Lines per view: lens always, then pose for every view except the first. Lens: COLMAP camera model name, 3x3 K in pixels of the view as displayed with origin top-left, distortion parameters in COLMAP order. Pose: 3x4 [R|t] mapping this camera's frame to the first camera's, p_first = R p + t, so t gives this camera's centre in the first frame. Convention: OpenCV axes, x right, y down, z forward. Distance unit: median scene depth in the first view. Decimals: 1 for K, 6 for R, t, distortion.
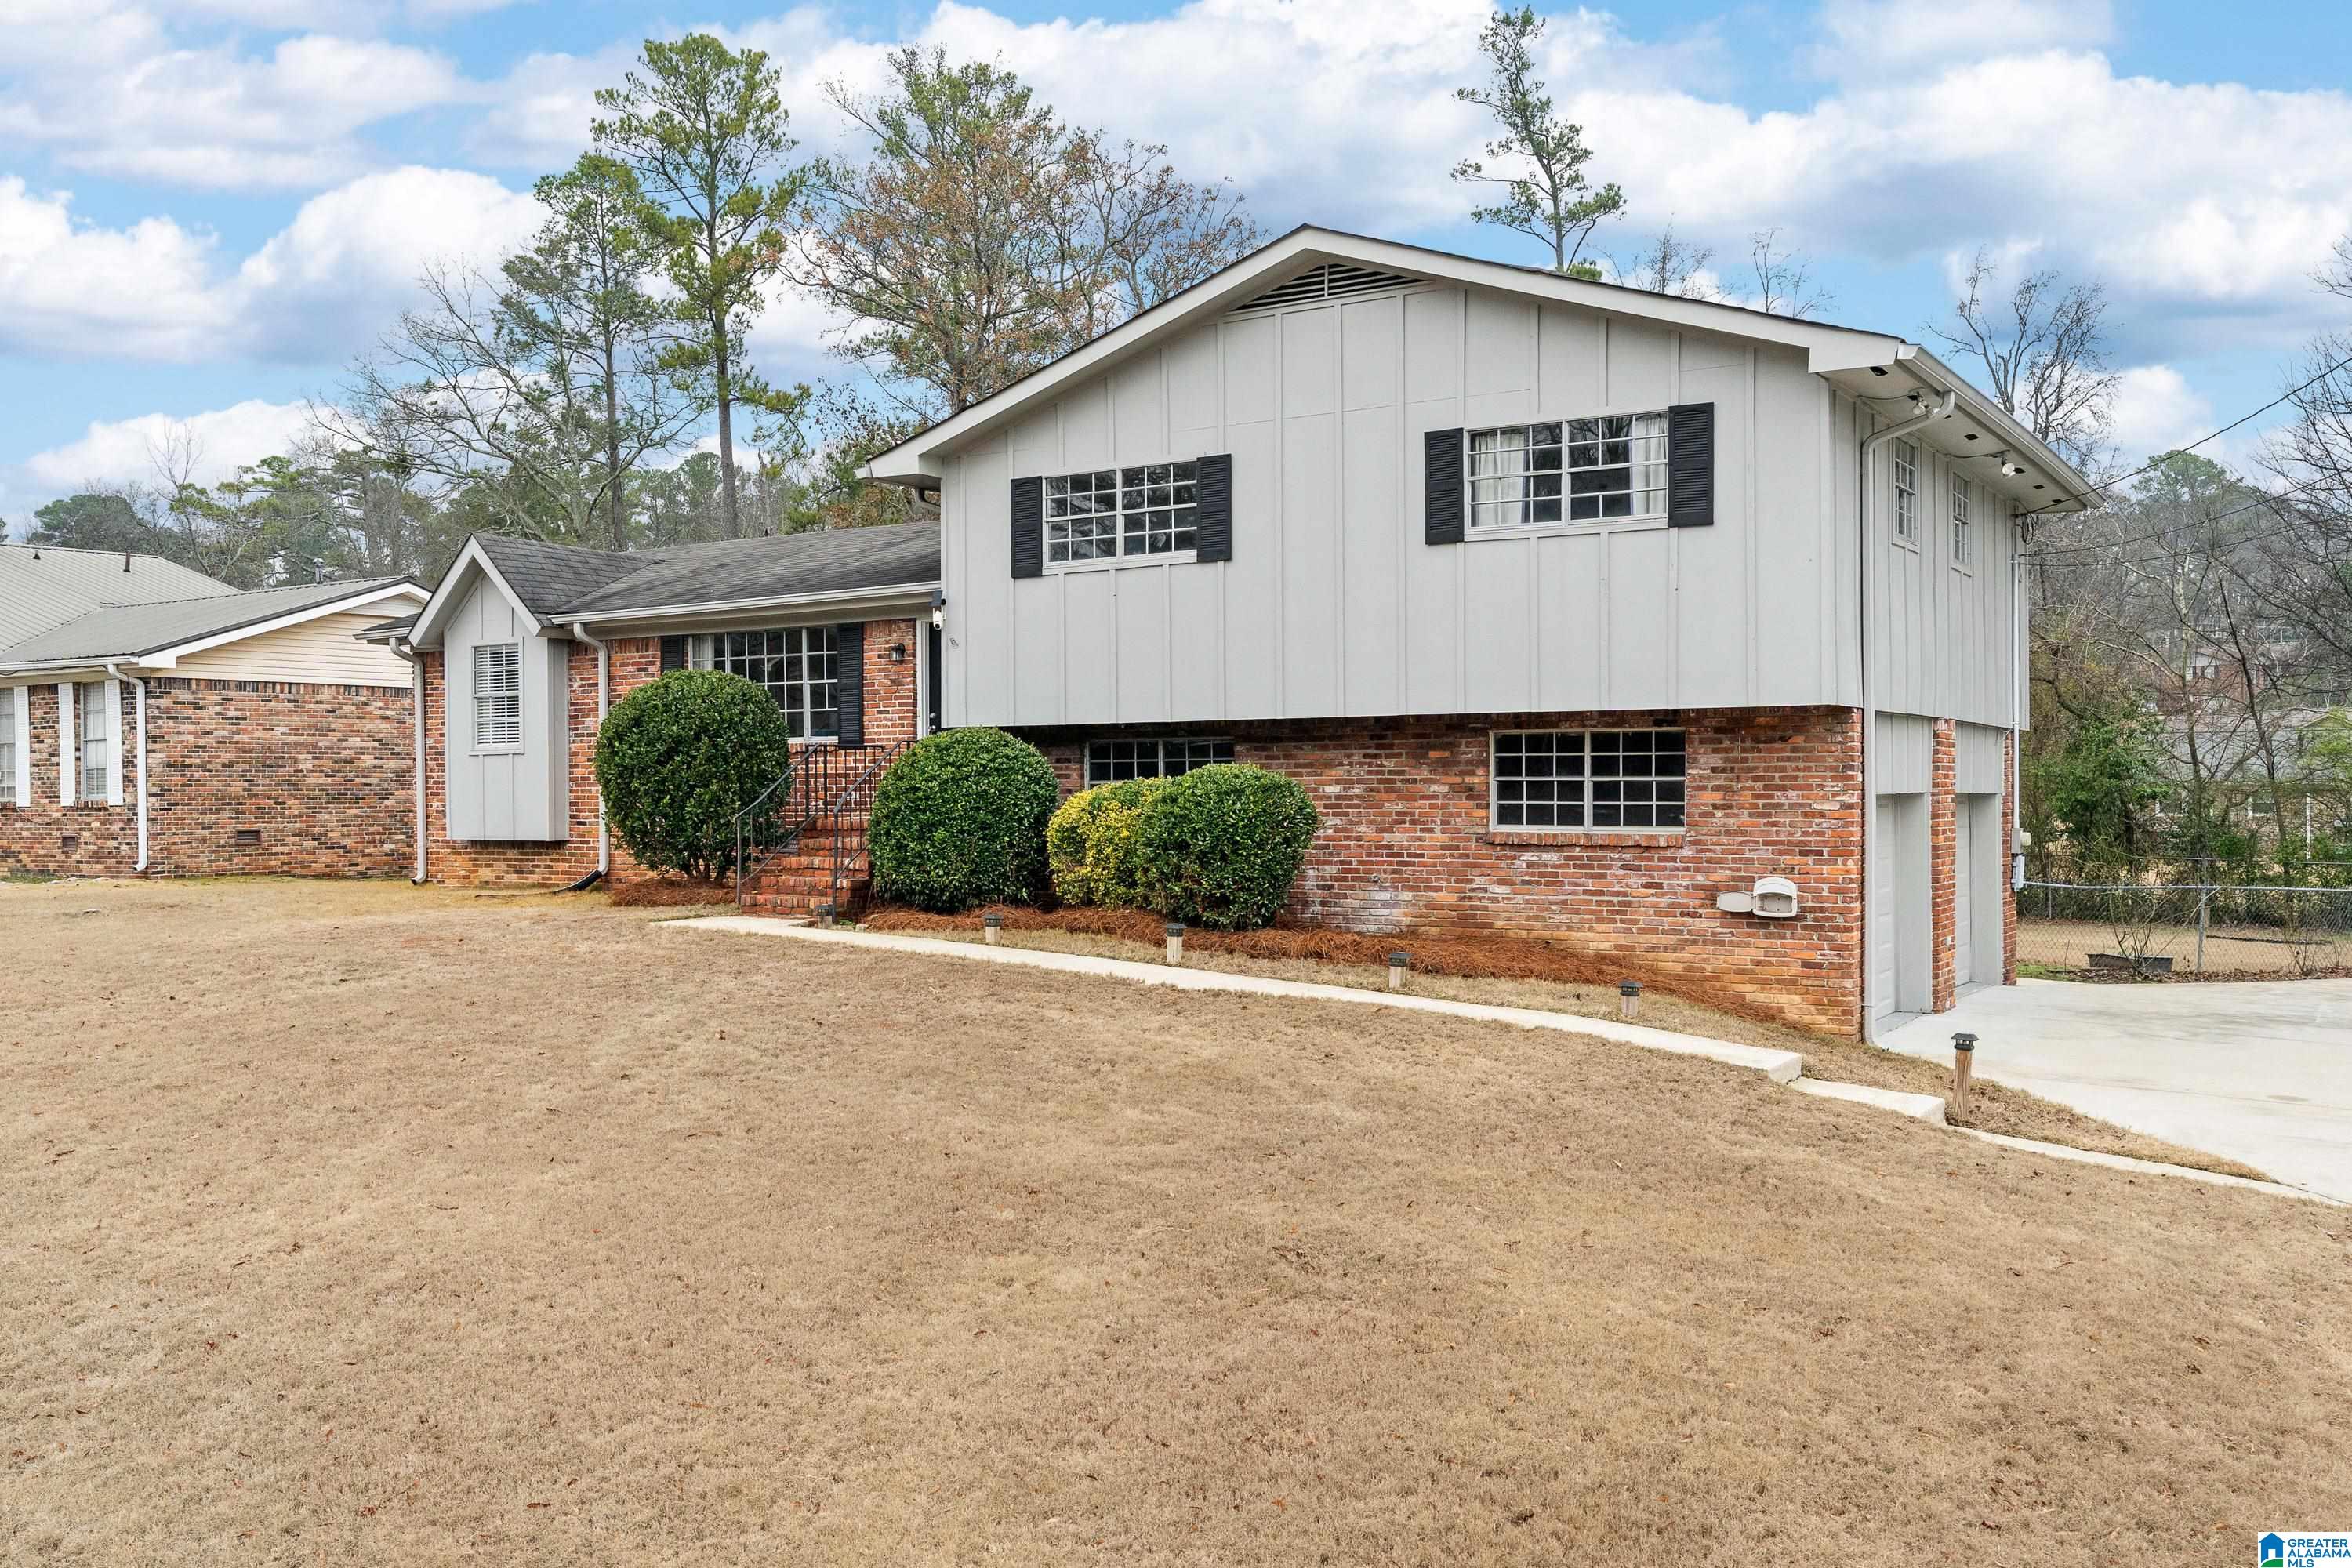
lens RADIAL K [[1988.1, 0, 1178.3], [0, 1988.1, 792.2], [0, 0, 1]] dist [-0.004587, -0.002452]
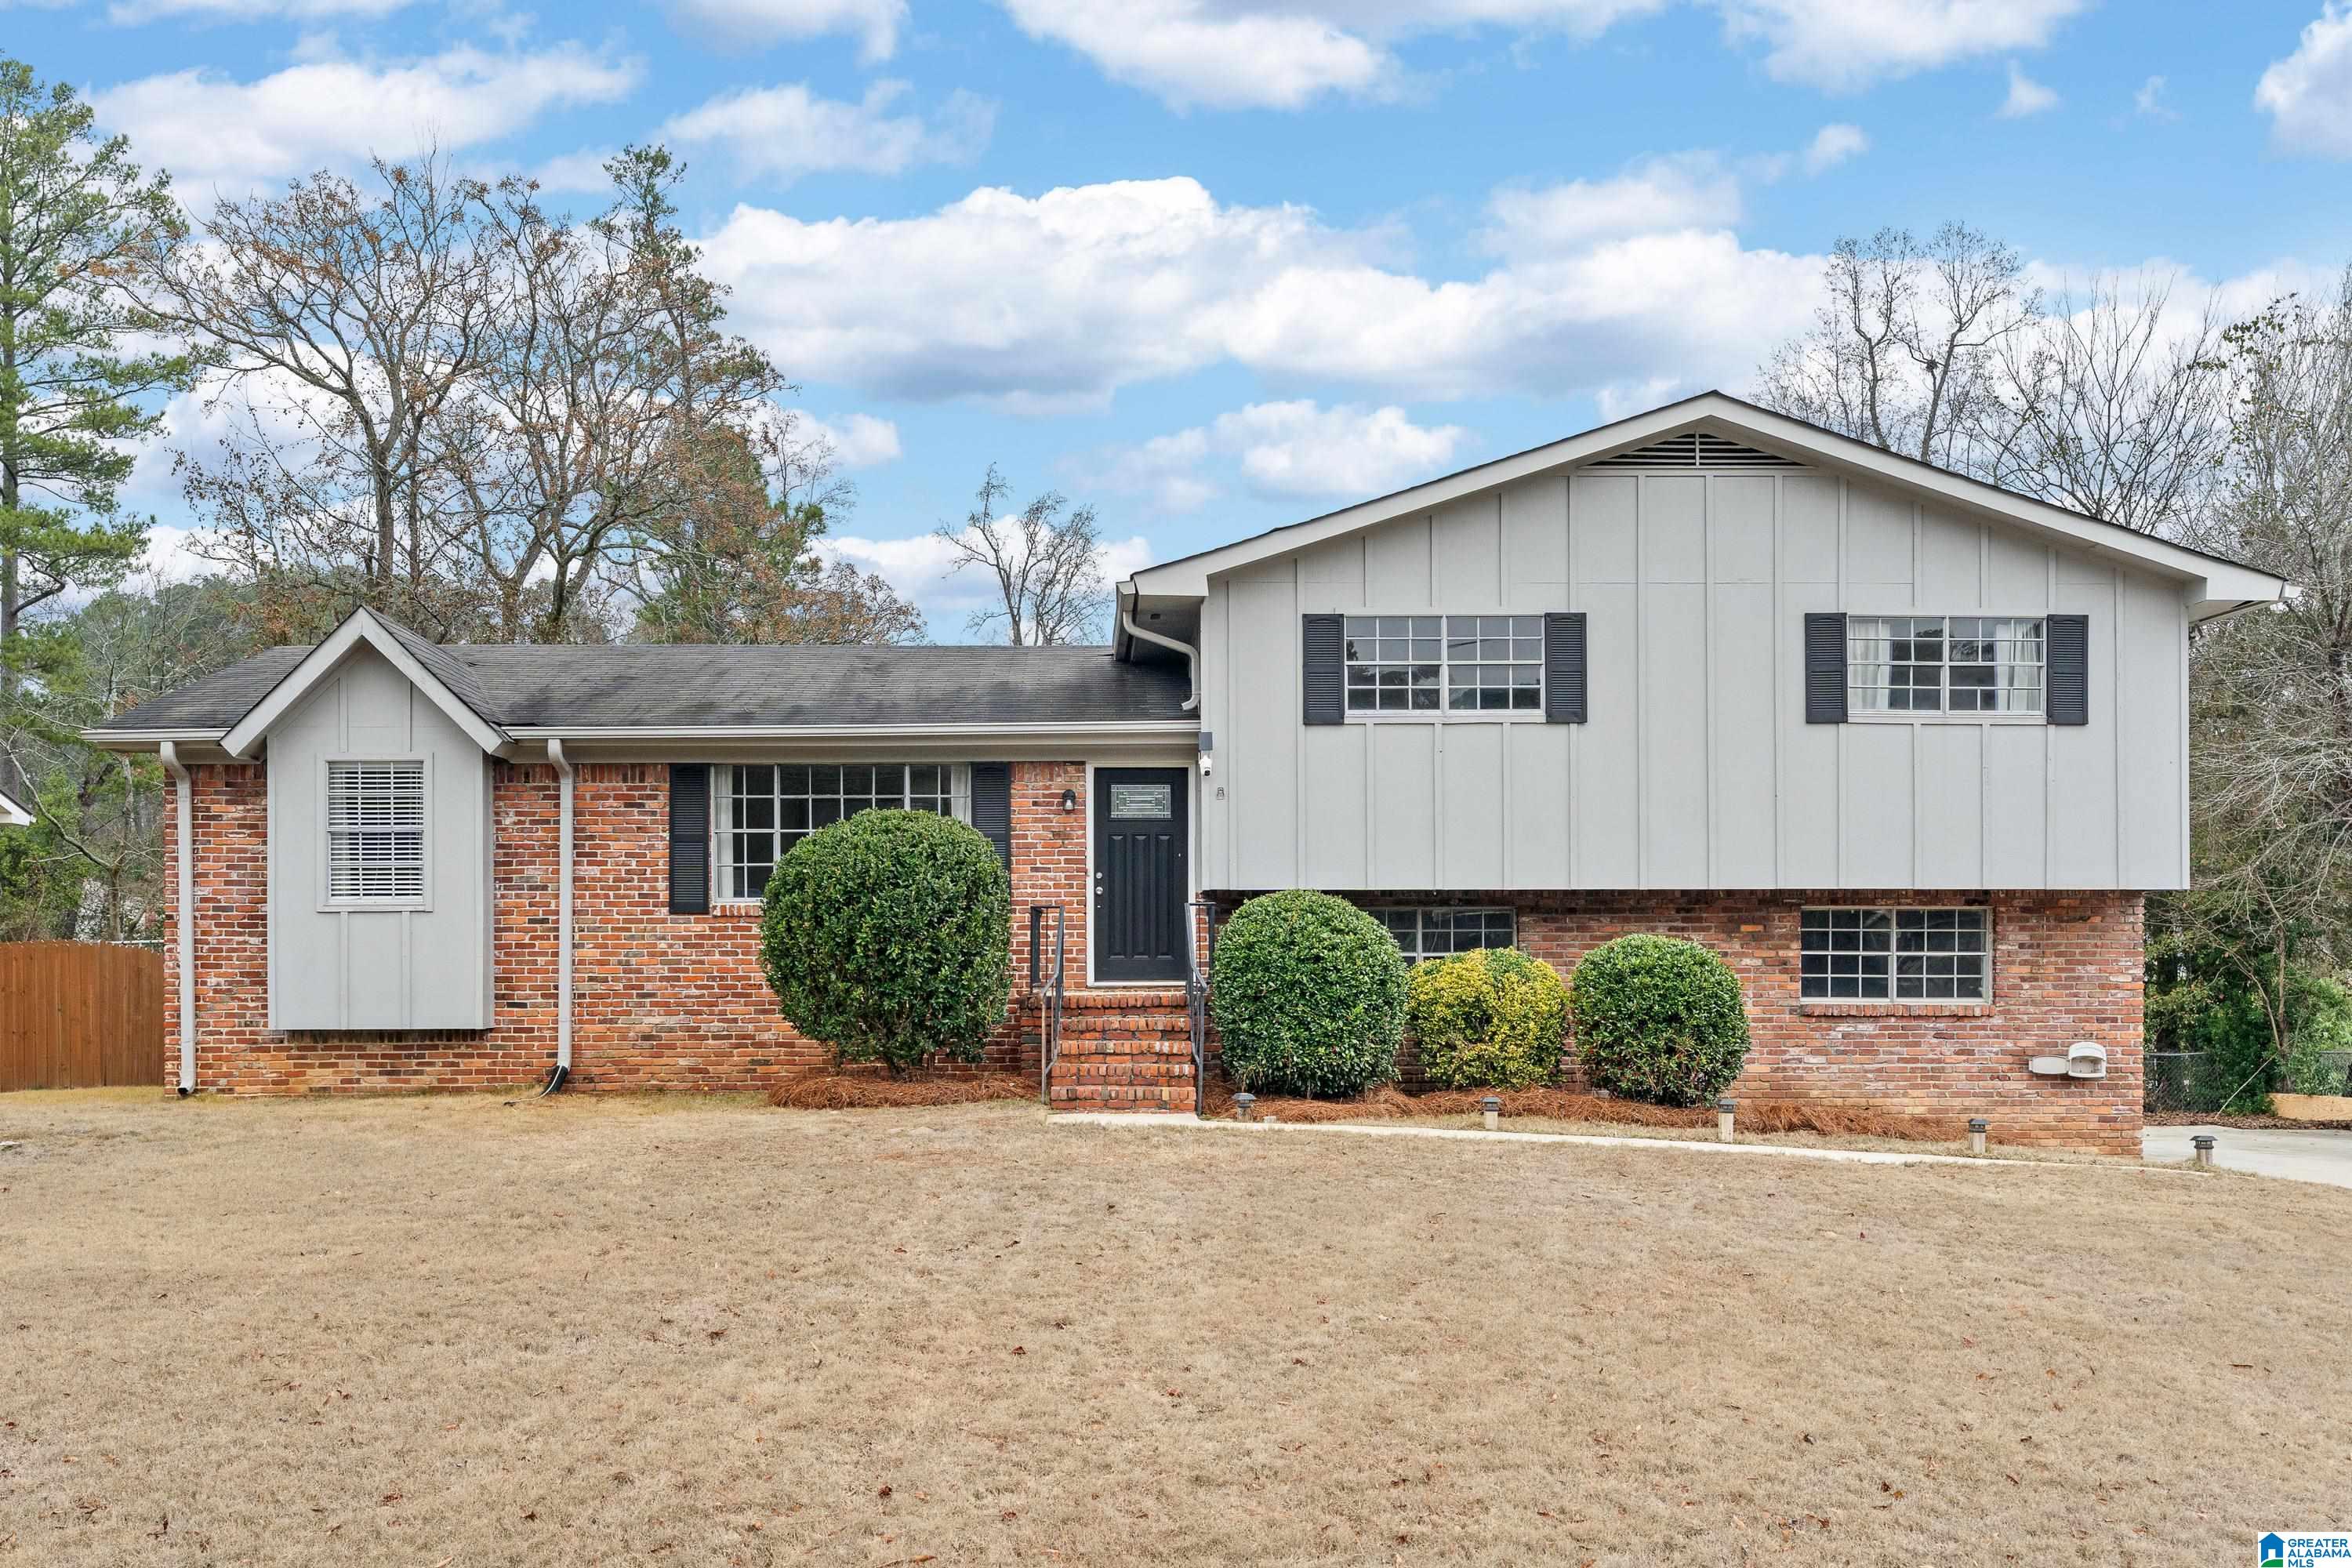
lens RADIAL K [[2018.4, 0, 1143.0], [0, 2018.4, 949.1], [0, 0, 1]] dist [0.005350, -0.006632]
pose [[0.833572, 0.009062, 0.552337, -0.707589], [-0.001454, 0.999898, -0.014211, 0.006706], [-0.552409, 0.011043, 0.833500, 0.313362]]
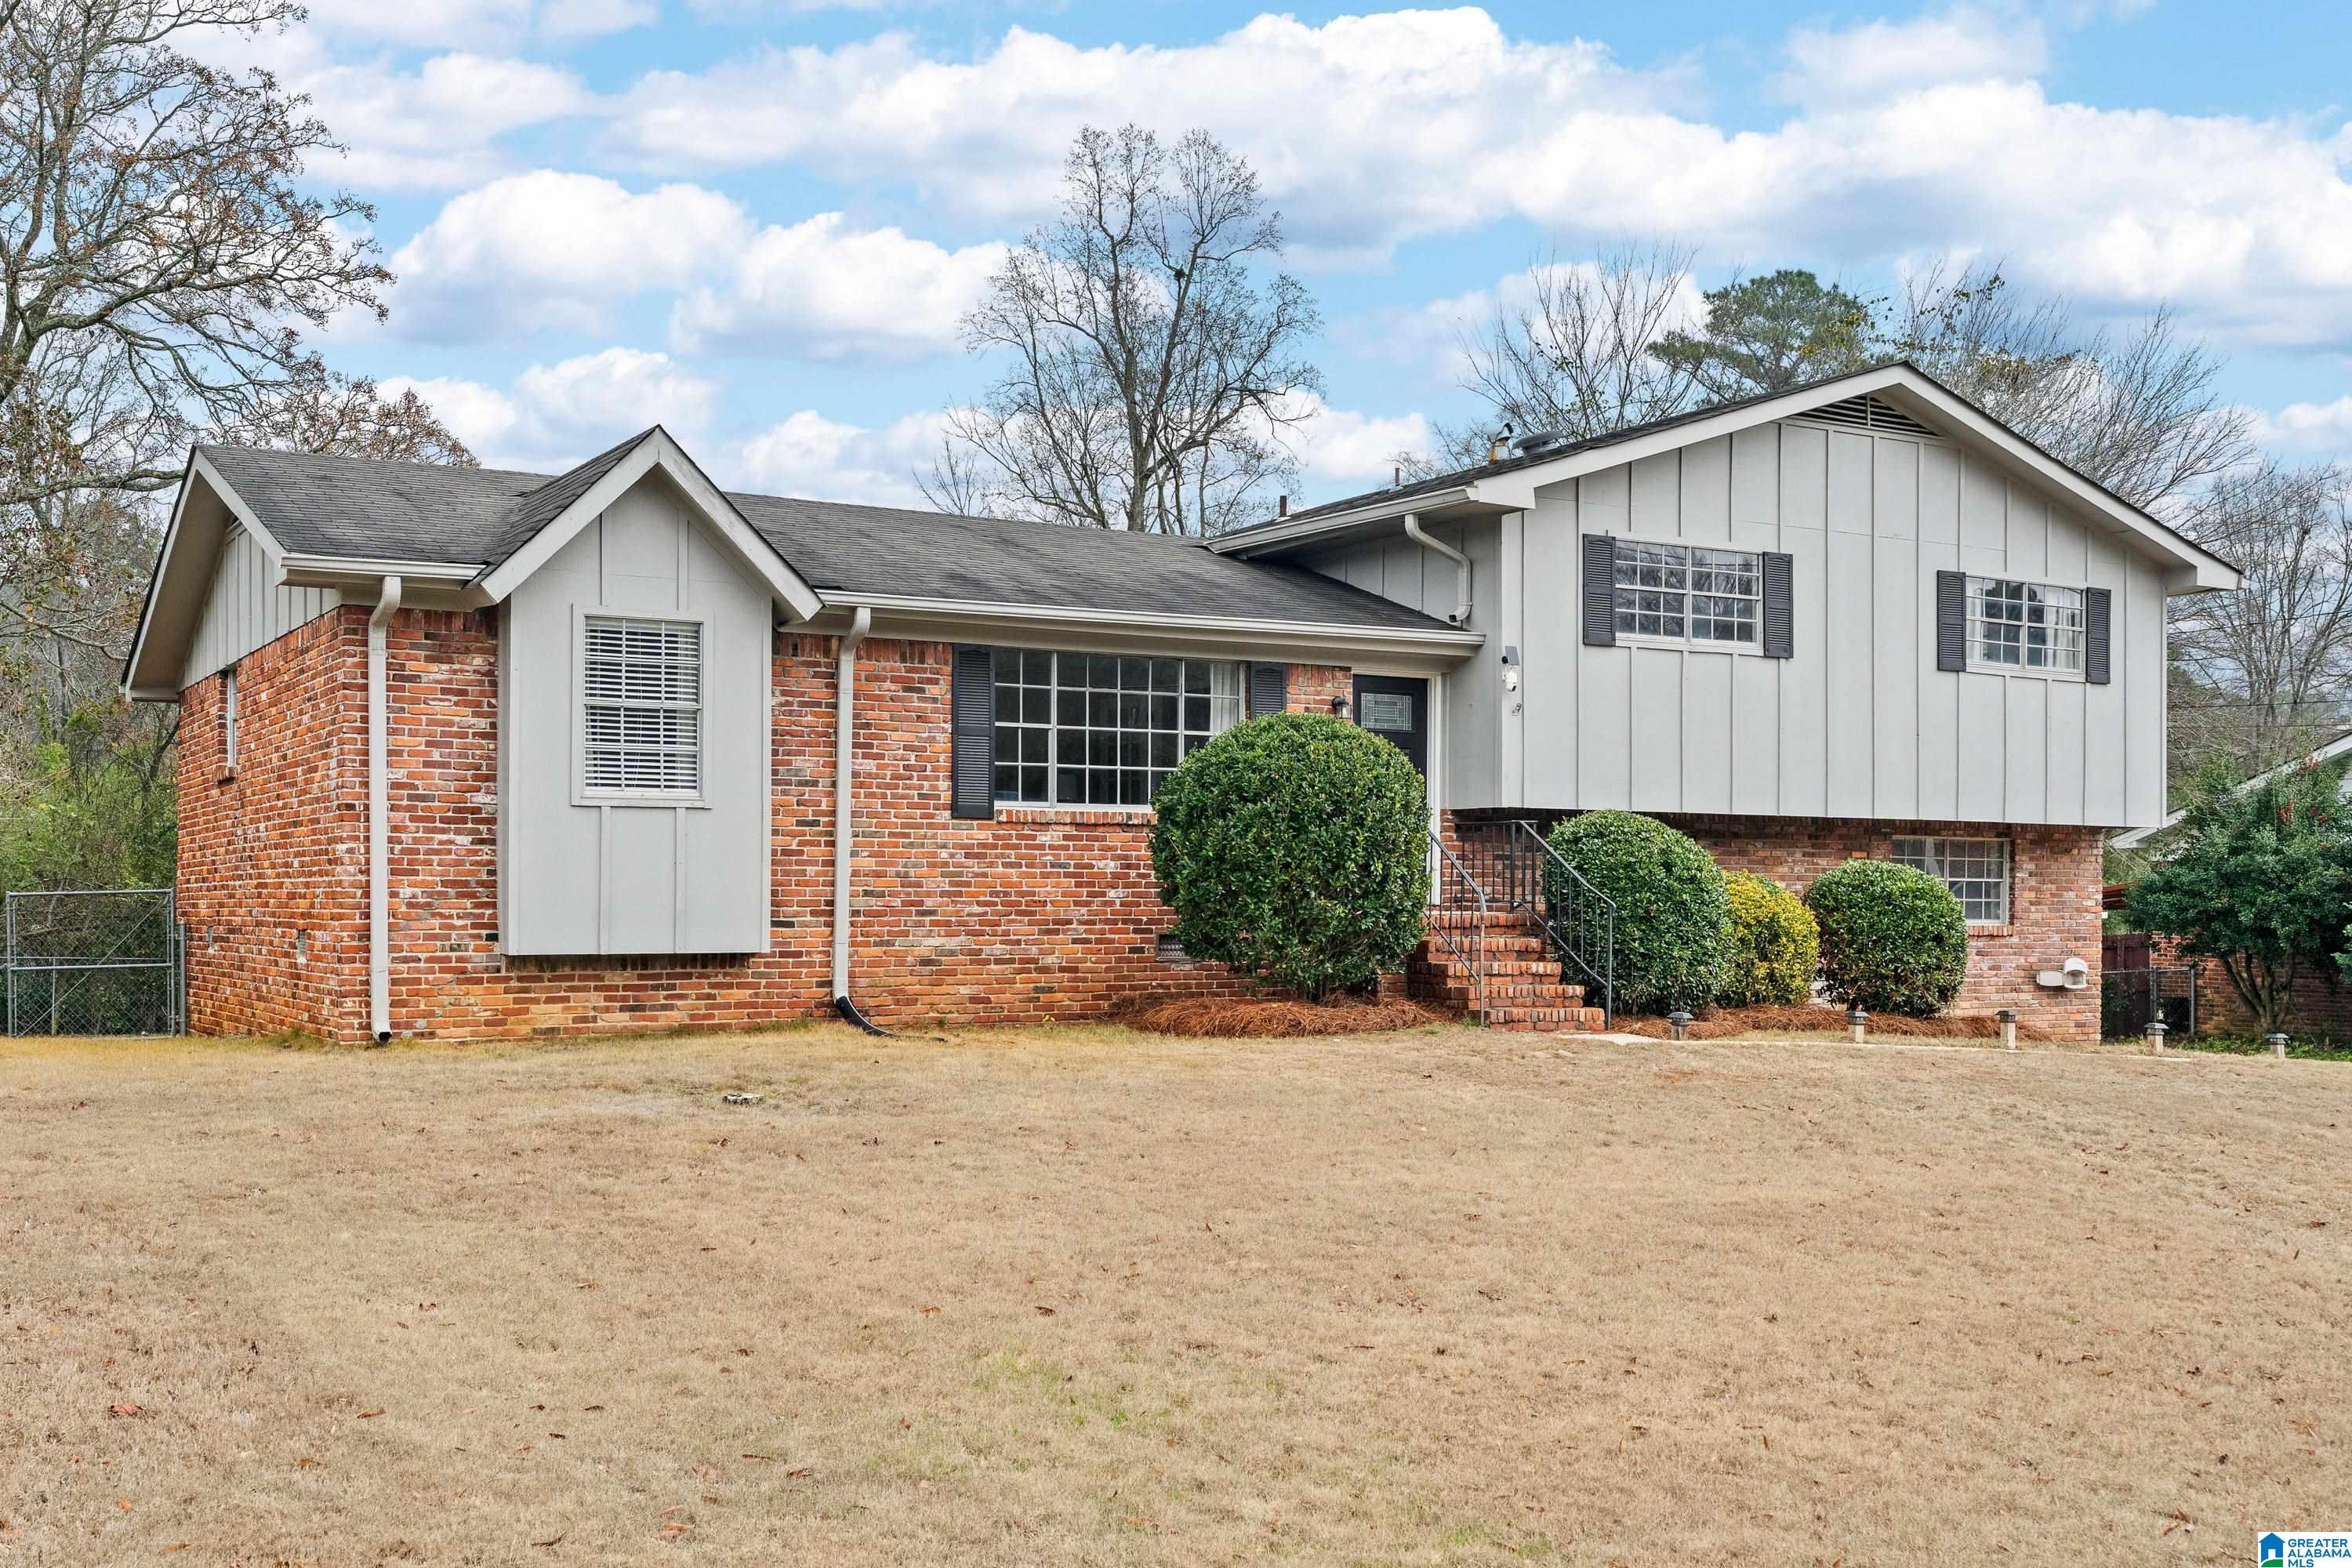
lens RADIAL K [[2289.1, 0, 1177.9], [0, 2289.1, 876.5], [0, 0, 1]] dist [0.014726, 0.000000]
pose [[0.465949, 0.013824, 0.884703, -1.182832], [-0.008522, 0.999902, -0.011136, 0.010363], [-0.884770, -0.002350, 0.466021, 0.749664]]
